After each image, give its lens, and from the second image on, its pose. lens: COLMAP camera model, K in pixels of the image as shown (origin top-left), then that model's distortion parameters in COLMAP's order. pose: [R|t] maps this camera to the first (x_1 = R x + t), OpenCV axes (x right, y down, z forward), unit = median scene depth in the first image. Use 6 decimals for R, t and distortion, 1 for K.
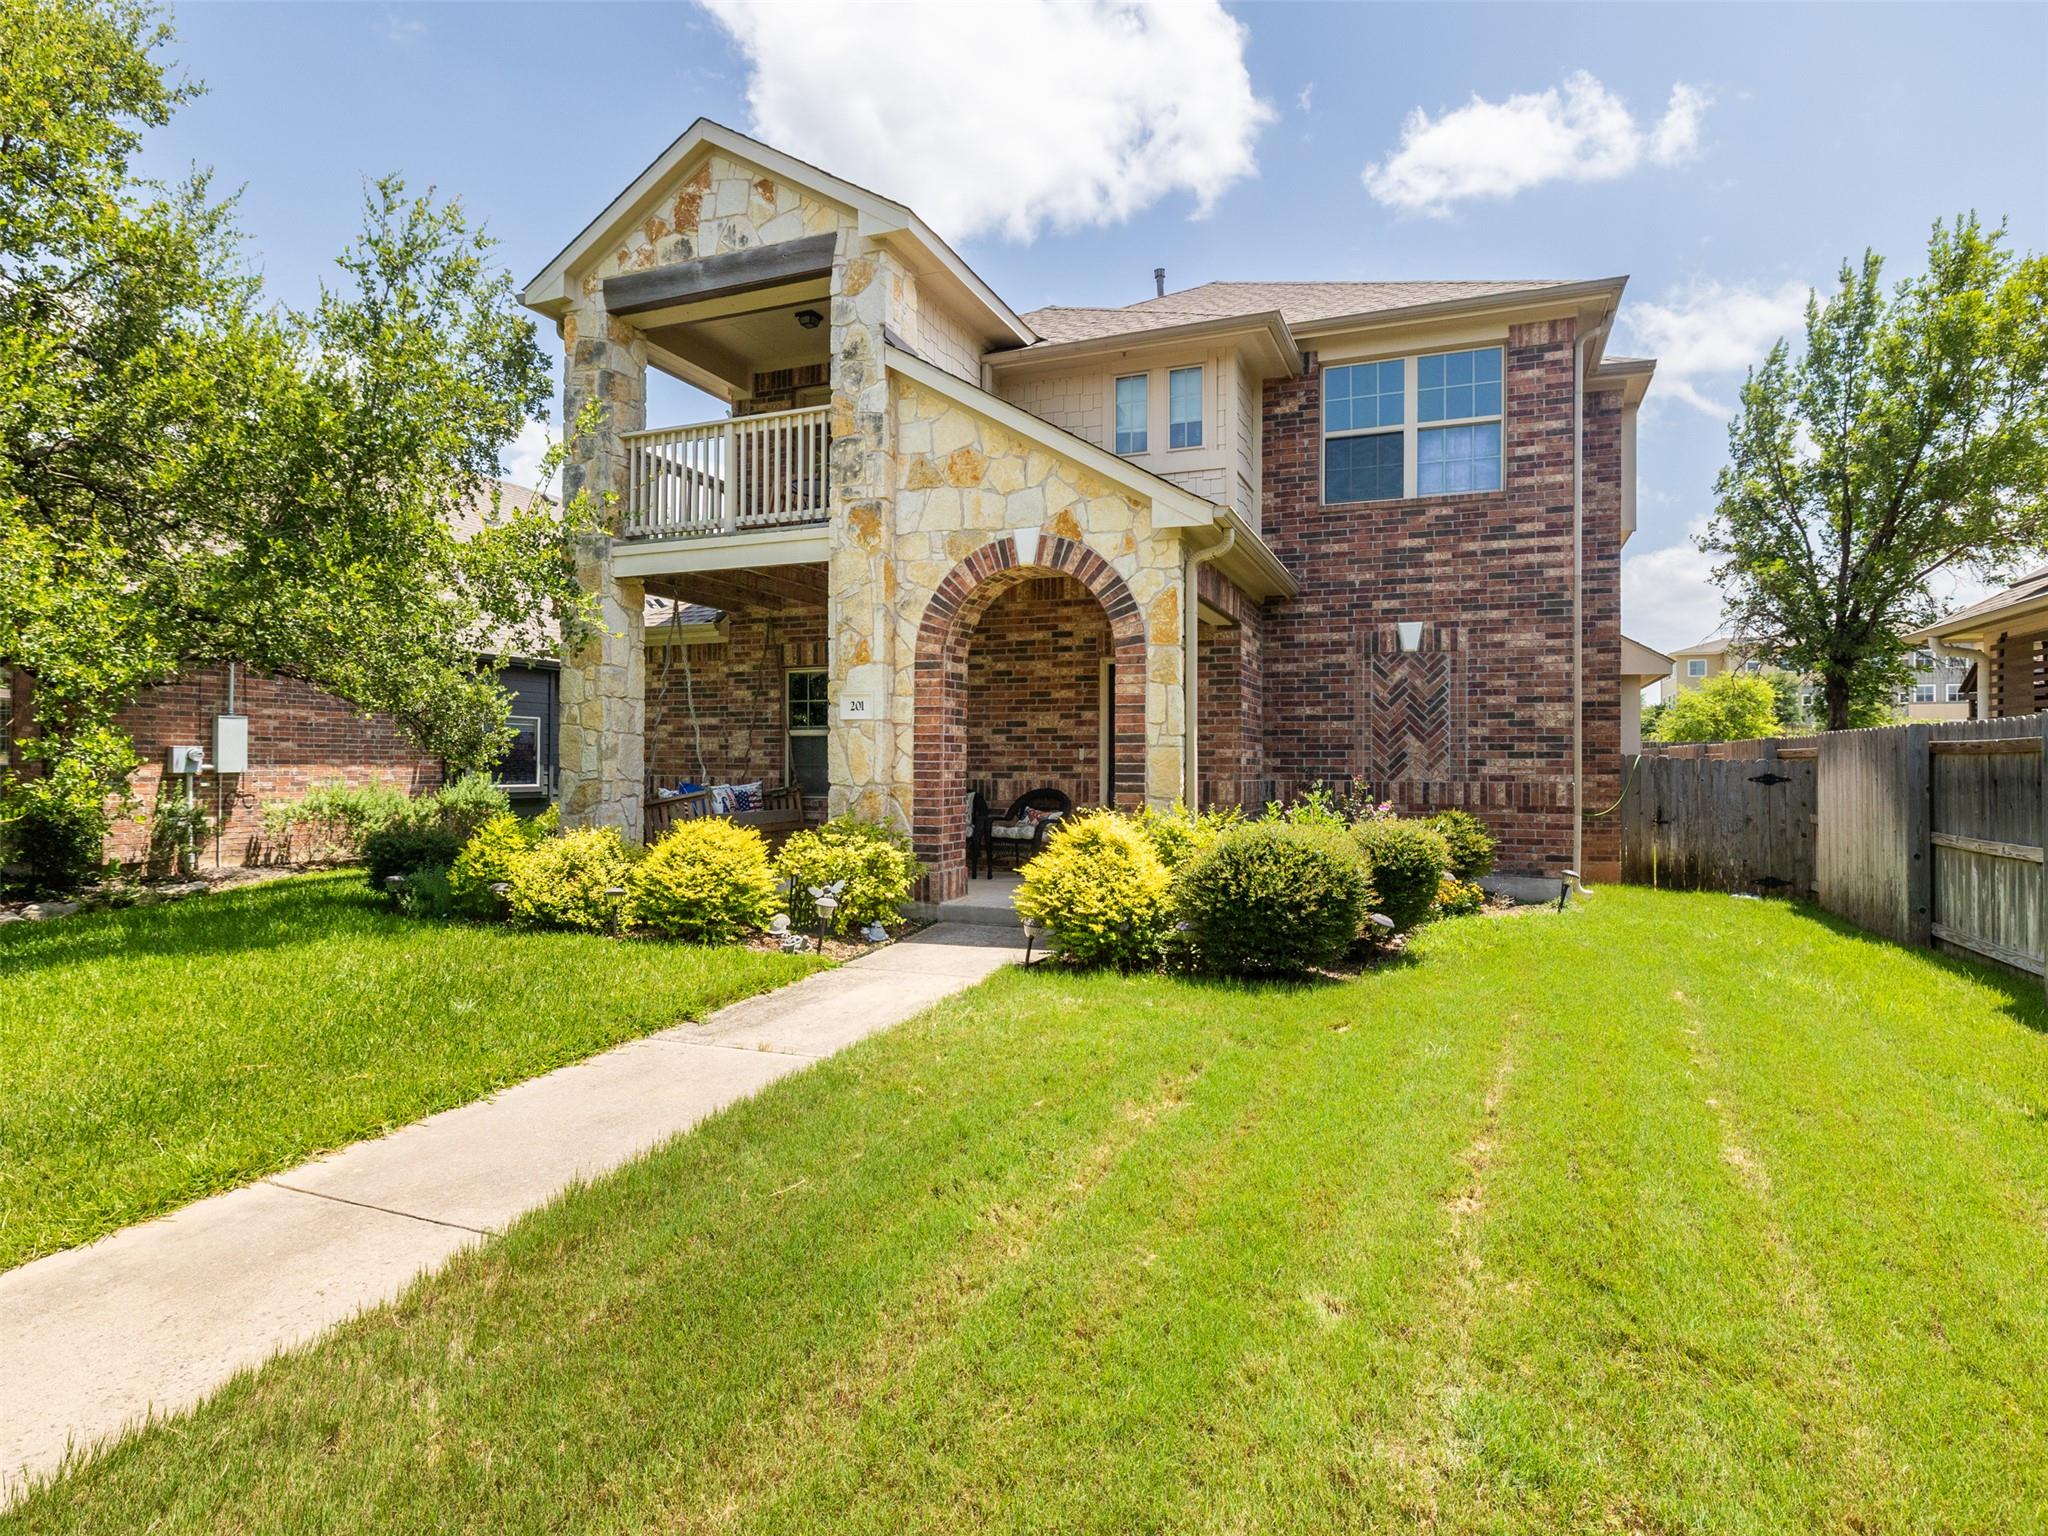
lens RADIAL K [[1060.9, 0, 1026.1], [0, 1060.9, 762.9], [0, 0, 1]] dist [-0.015543, 0.002044]
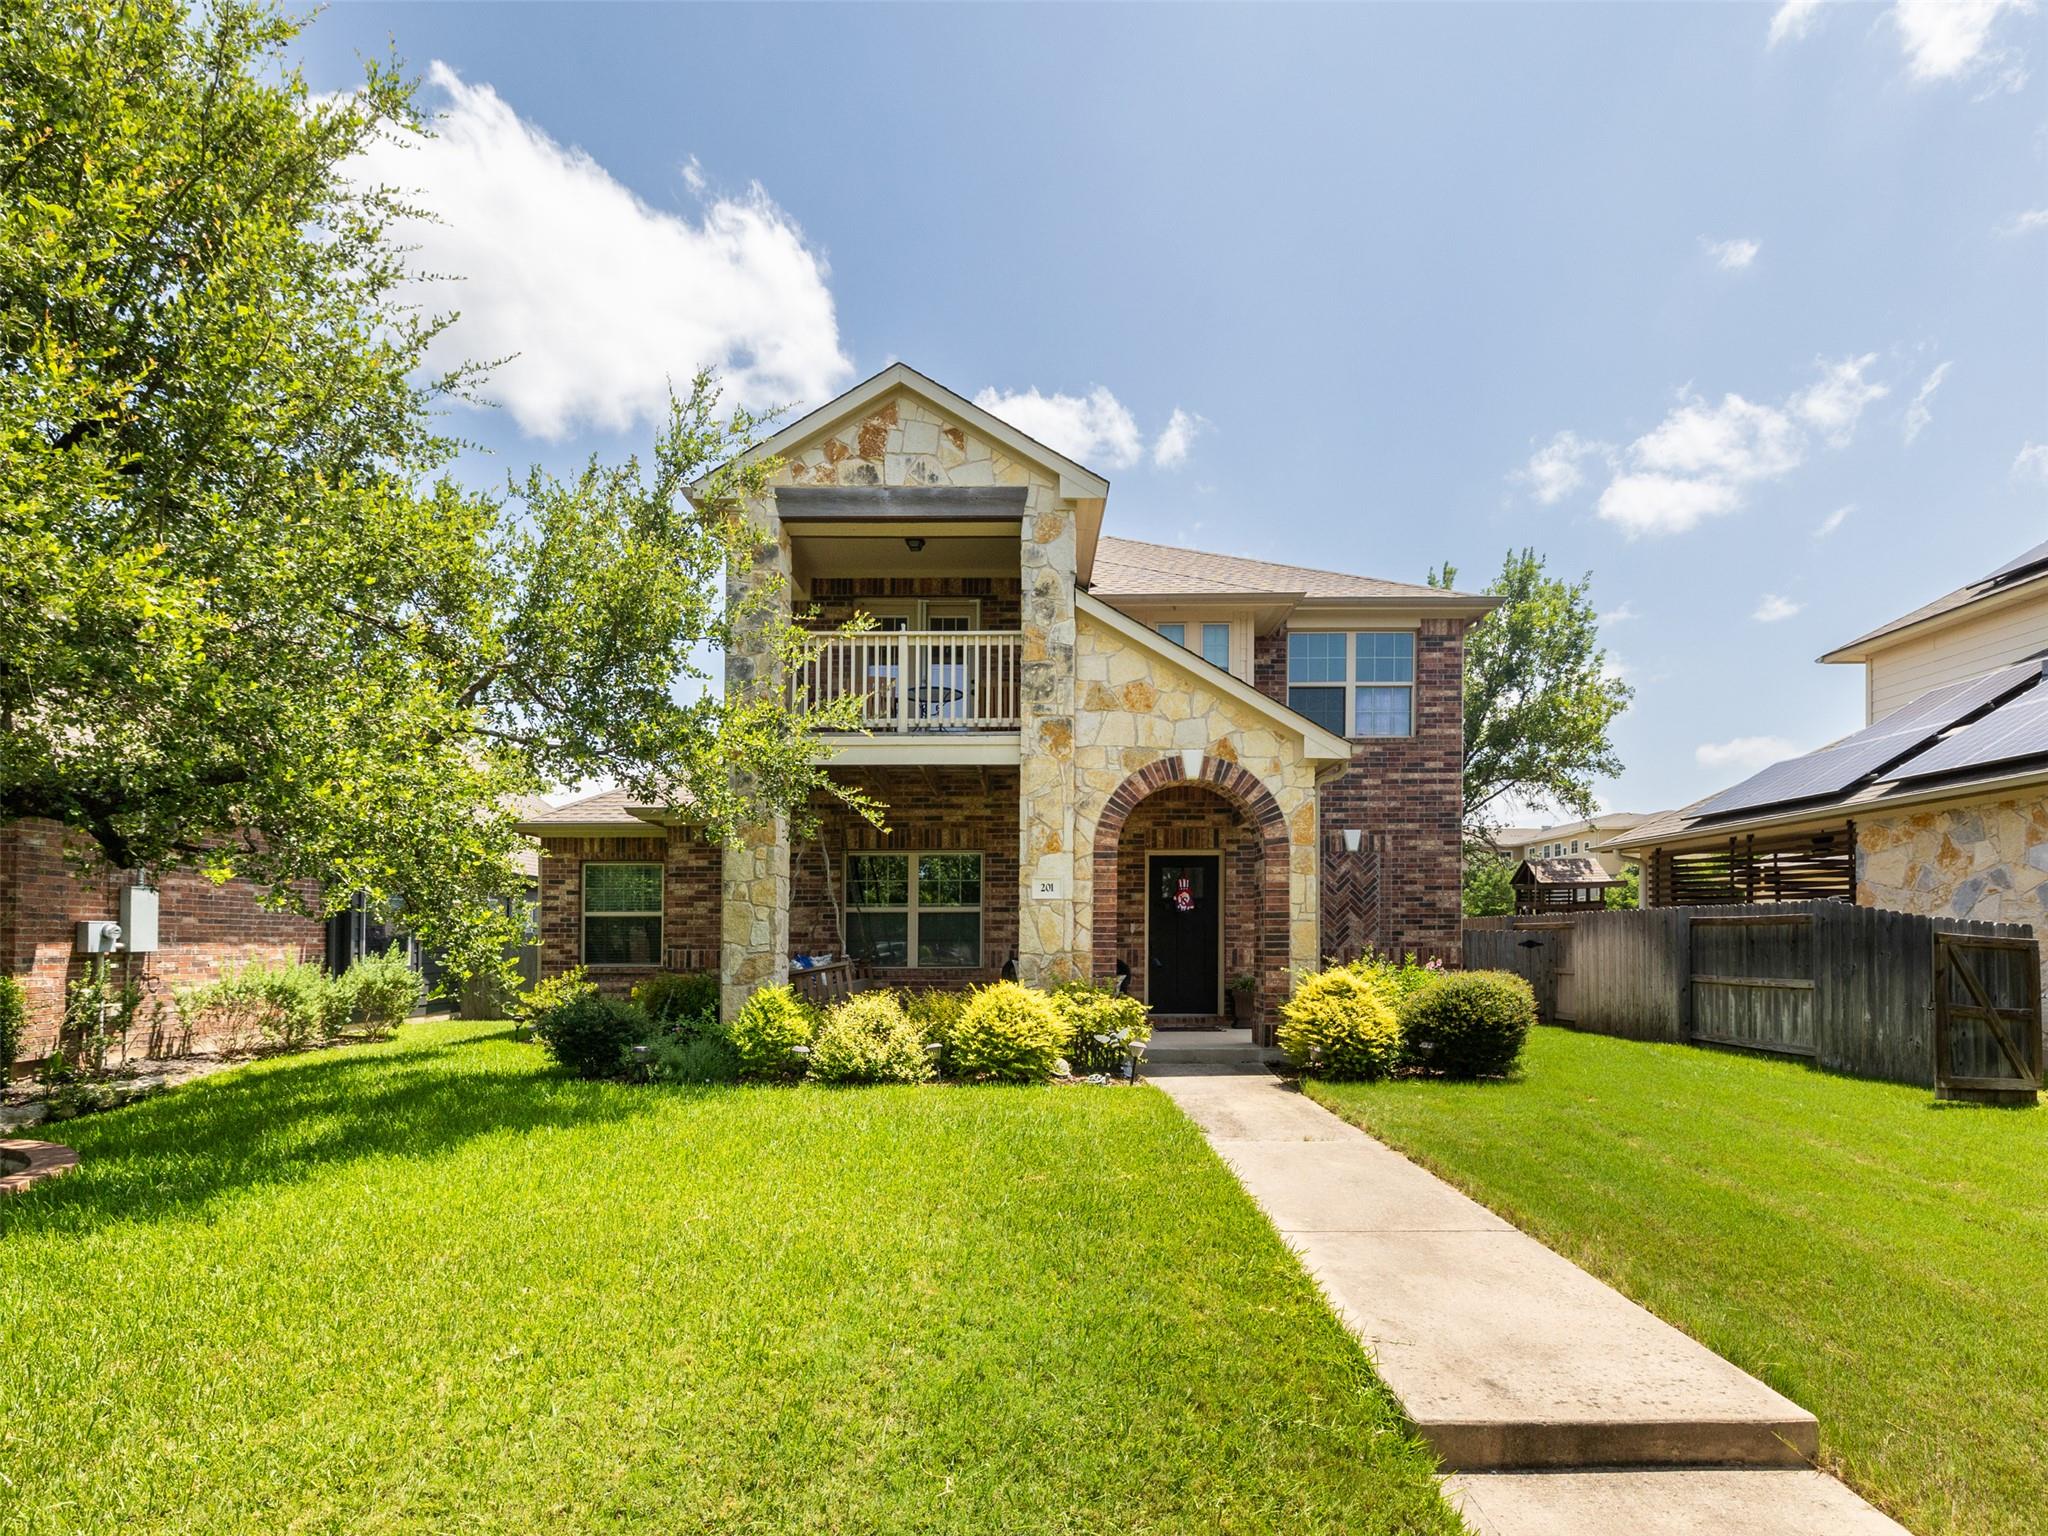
lens RADIAL K [[1000.8, 0, 999.9], [0, 1000.8, 943.8], [0, 0, 1]] dist [-0.009540, 0.000219]
pose [[0.934272, -0.007992, 0.356472, -0.568837], [0.006274, 0.999962, 0.005976, 0.002678], [-0.356507, -0.003346, 0.934287, -0.034795]]
